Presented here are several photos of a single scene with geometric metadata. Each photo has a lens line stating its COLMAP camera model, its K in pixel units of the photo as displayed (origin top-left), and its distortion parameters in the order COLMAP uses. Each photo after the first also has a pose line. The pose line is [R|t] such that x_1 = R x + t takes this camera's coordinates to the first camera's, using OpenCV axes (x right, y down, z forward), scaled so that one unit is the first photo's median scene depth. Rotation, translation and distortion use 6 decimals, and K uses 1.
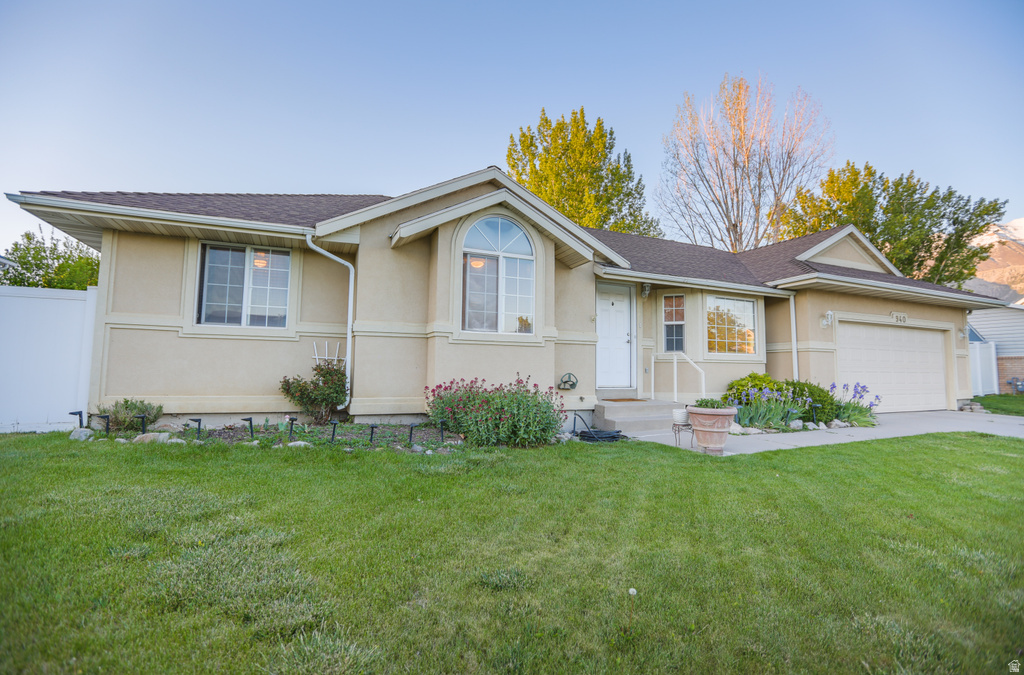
lens RADIAL K [[470.0, 0, 510.5], [0, 470.0, 331.8], [0, 0, 1]] dist [-0.033135, 0.008176]
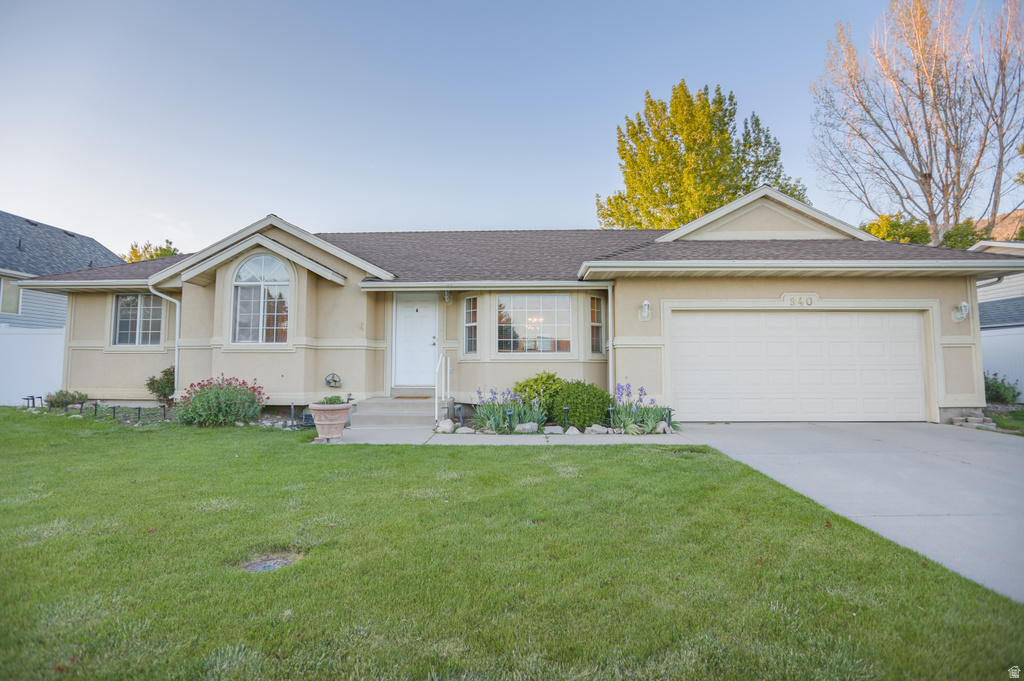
lens RADIAL K [[470.0, 0, 506.3], [0, 470.0, 335.9], [0, 0, 1]] dist [-0.033135, 0.008176]
pose [[0.896787, -0.040518, -0.440604, 0.881901], [0.044923, 0.998990, -0.000432, 0.009997], [0.440177, -0.019406, 0.897701, 0.100748]]
